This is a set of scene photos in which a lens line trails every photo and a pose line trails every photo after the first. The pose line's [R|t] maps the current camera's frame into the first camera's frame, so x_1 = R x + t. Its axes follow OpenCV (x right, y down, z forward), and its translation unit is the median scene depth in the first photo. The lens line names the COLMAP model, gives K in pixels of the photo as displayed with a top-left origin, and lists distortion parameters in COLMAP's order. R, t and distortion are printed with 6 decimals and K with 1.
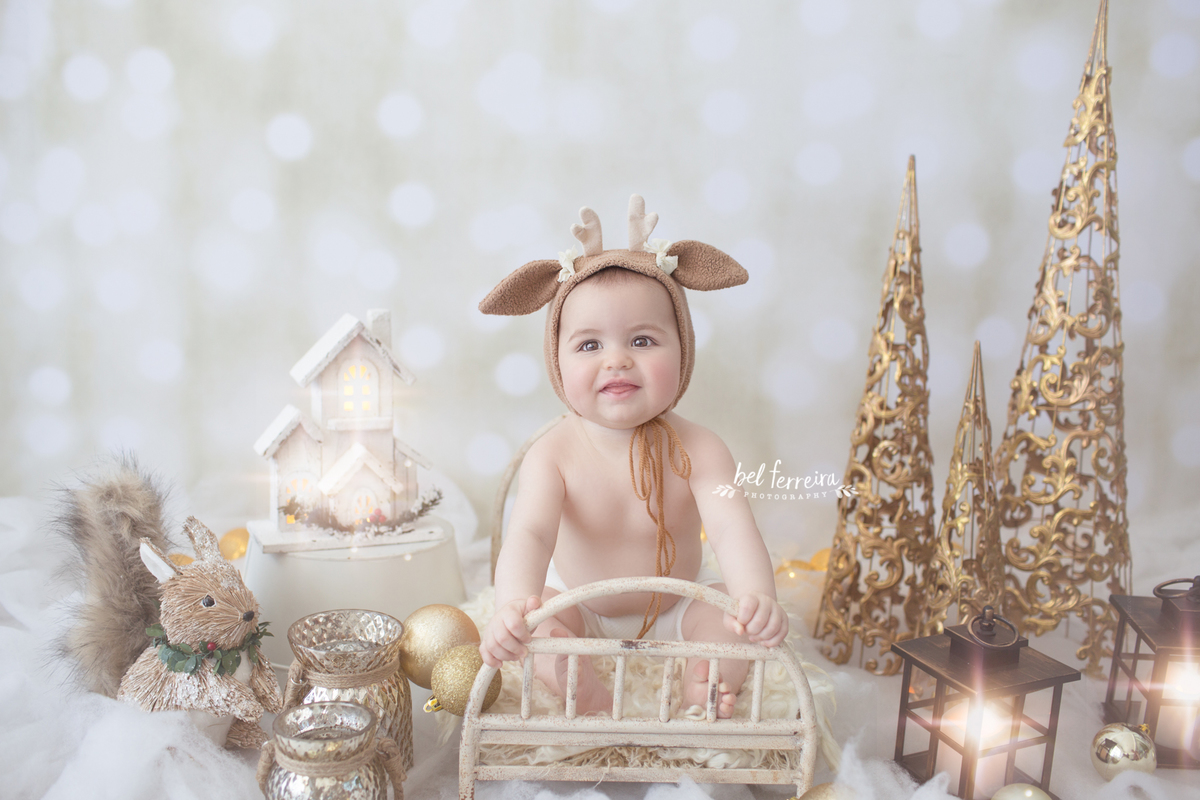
lens RADIAL K [[1202.5, 0, 586.4], [0, 1202.5, 383.3], [0, 0, 1]] dist [-0.096848, 0.142745]
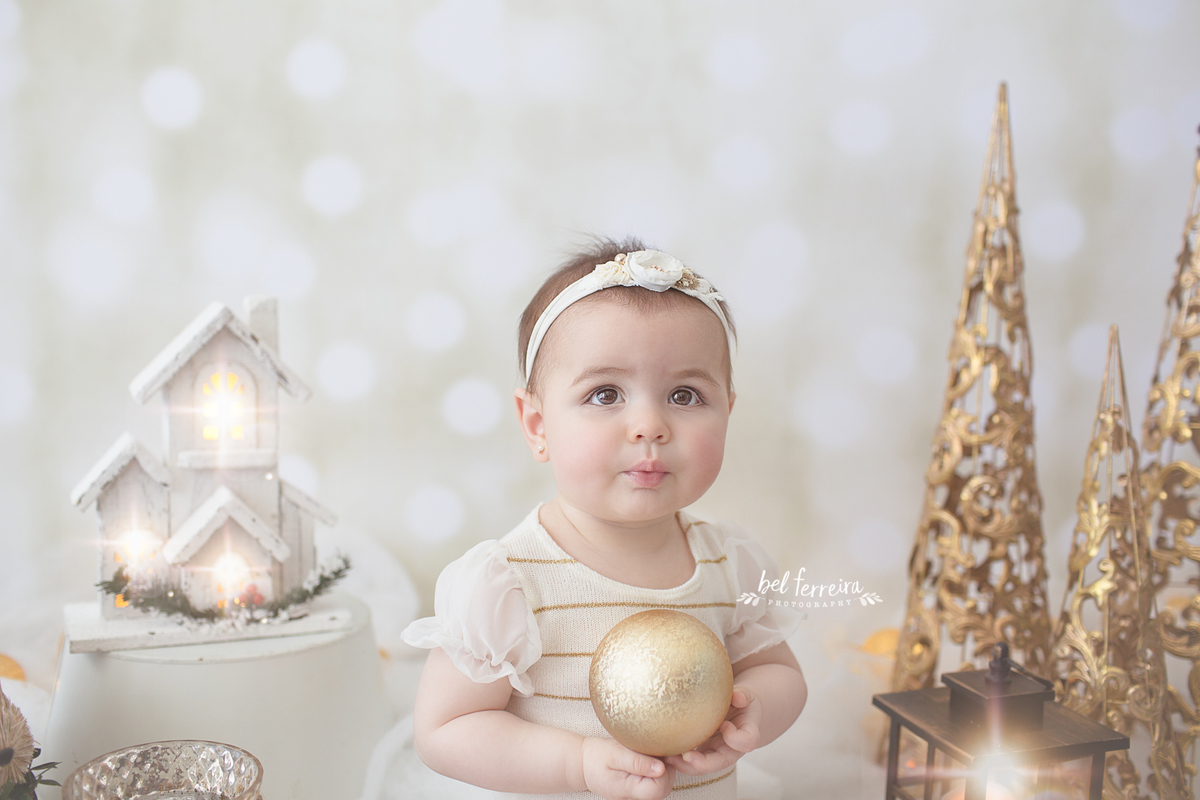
lens RADIAL K [[1214.1, 0, 638.0], [0, 1214.1, 354.9], [0, 0, 1]] dist [-0.070958, -0.005053]
pose [[0.998531, -0.008592, 0.053497, 0.008840], [0.013656, 0.995380, -0.095033, 0.043158], [-0.052434, 0.095624, 0.994036, 0.299164]]
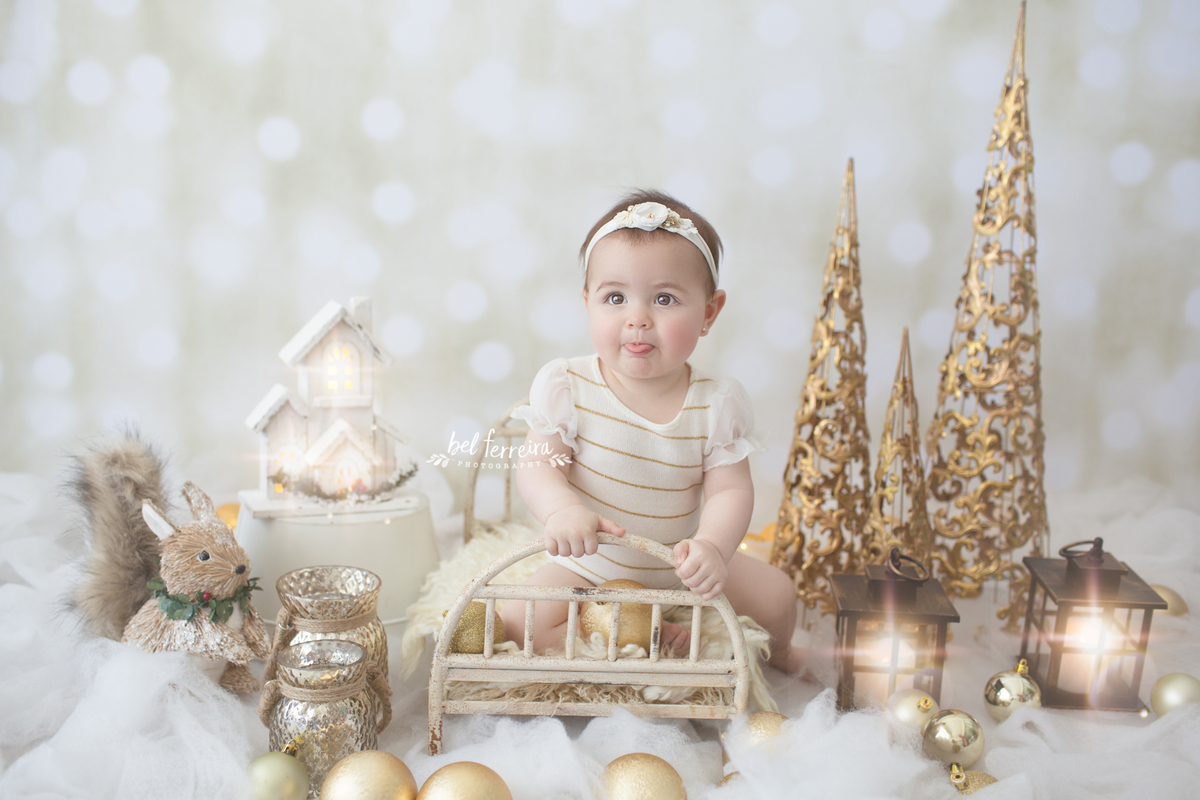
lens RADIAL K [[1202.5, 0, 586.4], [0, 1202.5, 383.3], [0, 0, 1]] dist [-0.096848, 0.142745]
pose [[0.999946, 0.003555, 0.009799, 0.022410], [-0.003515, 0.999986, -0.004059, 0.021063], [-0.009813, 0.004024, 0.999944, -0.094460]]
